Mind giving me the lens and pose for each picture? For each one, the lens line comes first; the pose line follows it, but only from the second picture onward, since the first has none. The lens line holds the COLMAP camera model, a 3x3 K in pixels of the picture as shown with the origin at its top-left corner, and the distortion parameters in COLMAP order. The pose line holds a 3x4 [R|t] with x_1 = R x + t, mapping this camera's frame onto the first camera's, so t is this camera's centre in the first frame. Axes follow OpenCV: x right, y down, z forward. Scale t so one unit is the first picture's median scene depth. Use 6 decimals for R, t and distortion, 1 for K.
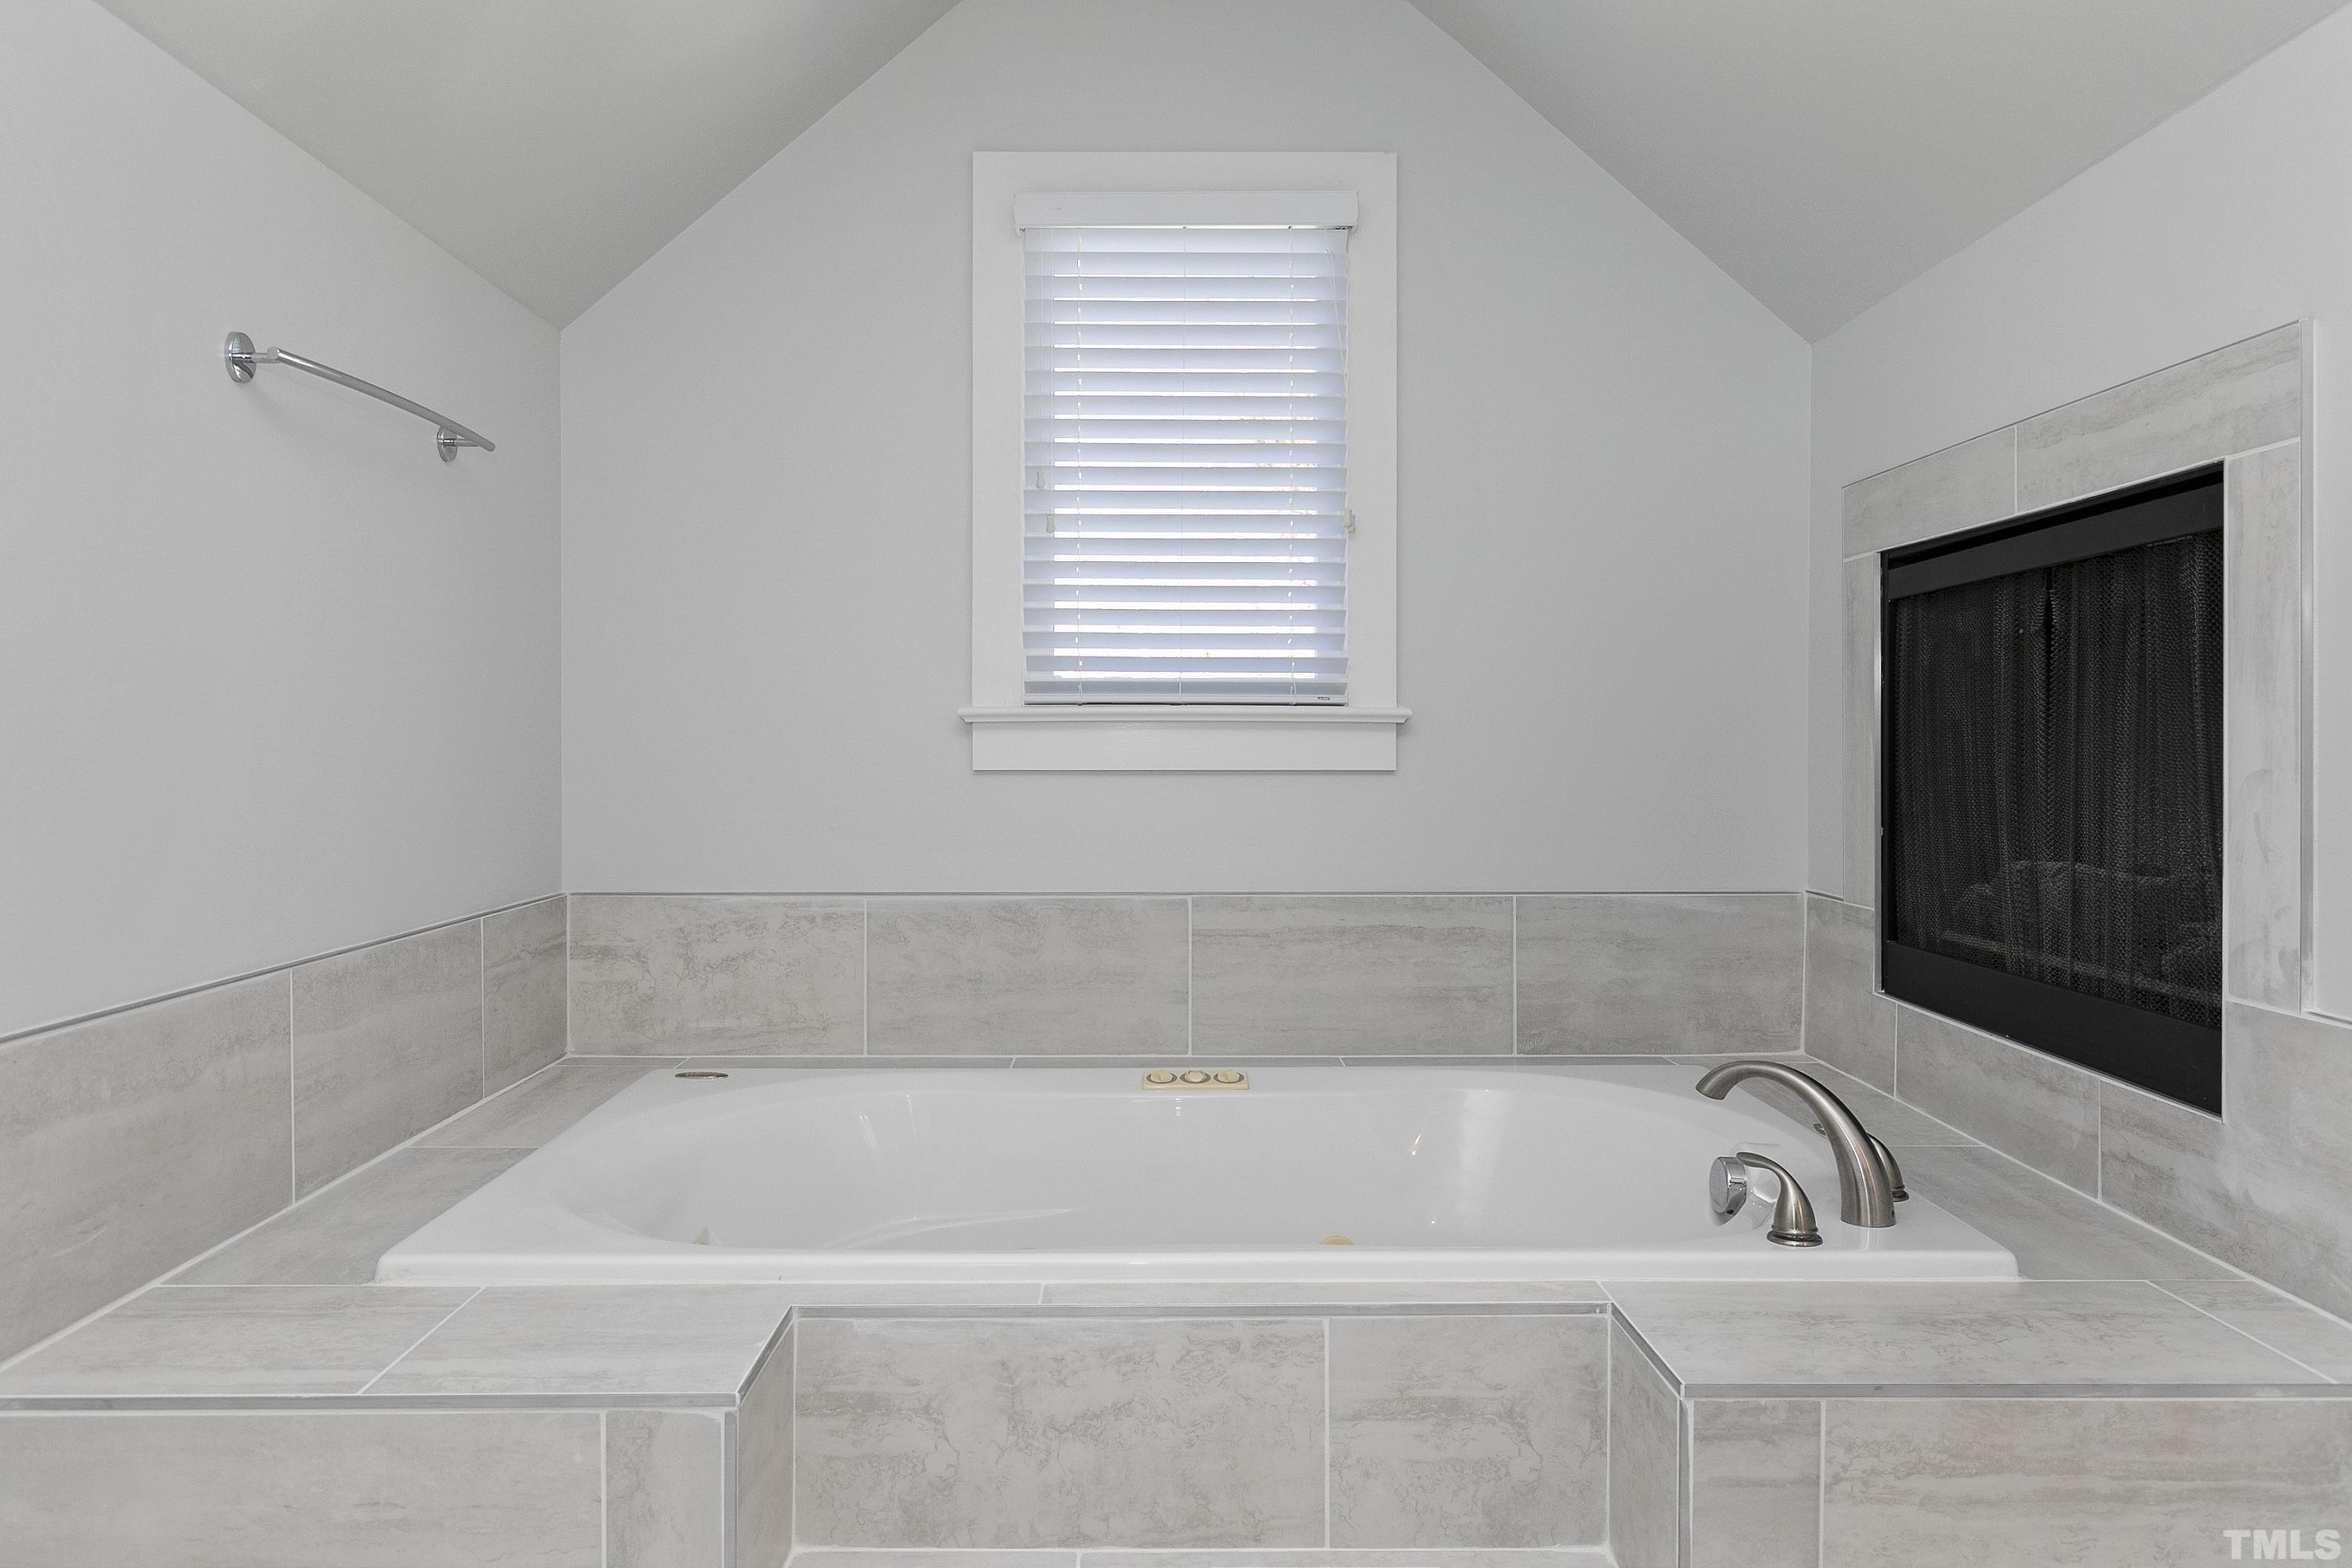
lens RADIAL K [[1696.2, 0, 1171.1], [0, 1696.2, 738.7], [0, 0, 1]] dist [-0.000568, 0.003696]
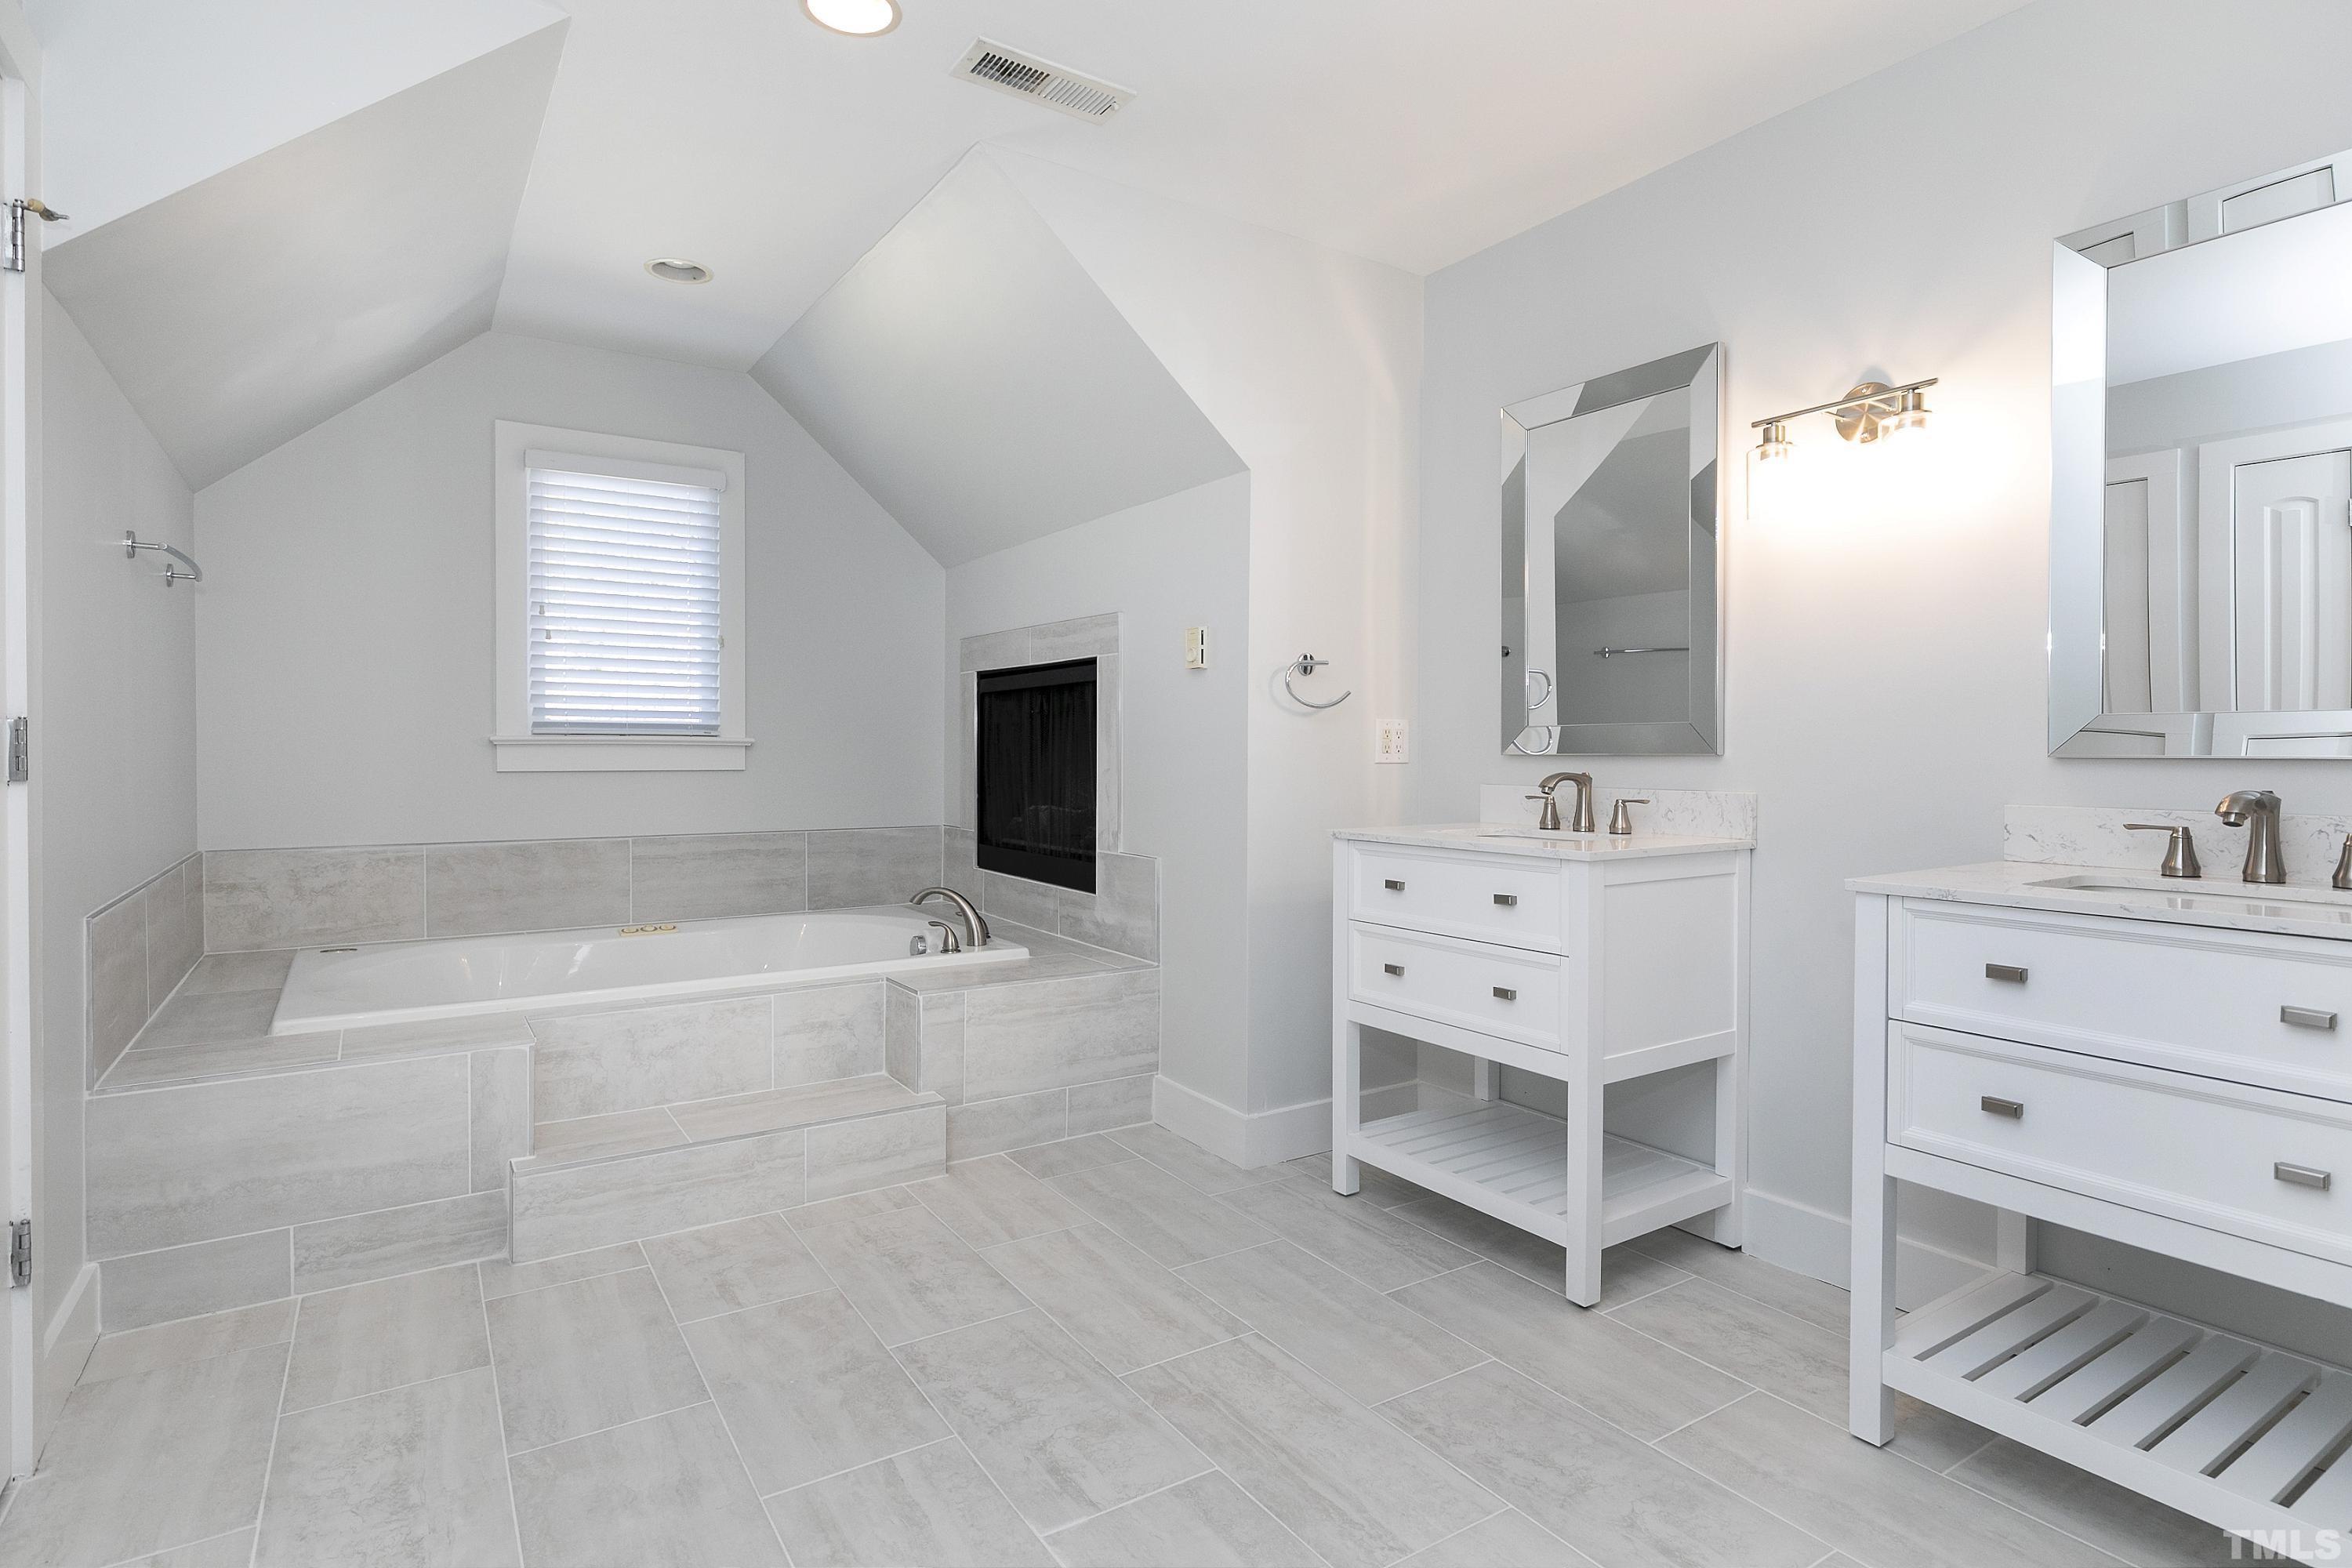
lens RADIAL K [[1217.9, 0, 1168.9], [0, 1217.9, 799.9], [0, 0, 1]] dist [0.000433, 0.000097]
pose [[0.844141, -0.020233, 0.535739, -0.218673], [-0.004649, 0.998974, 0.045054, -0.012827], [-0.536100, -0.040523, 0.843181, -0.469652]]
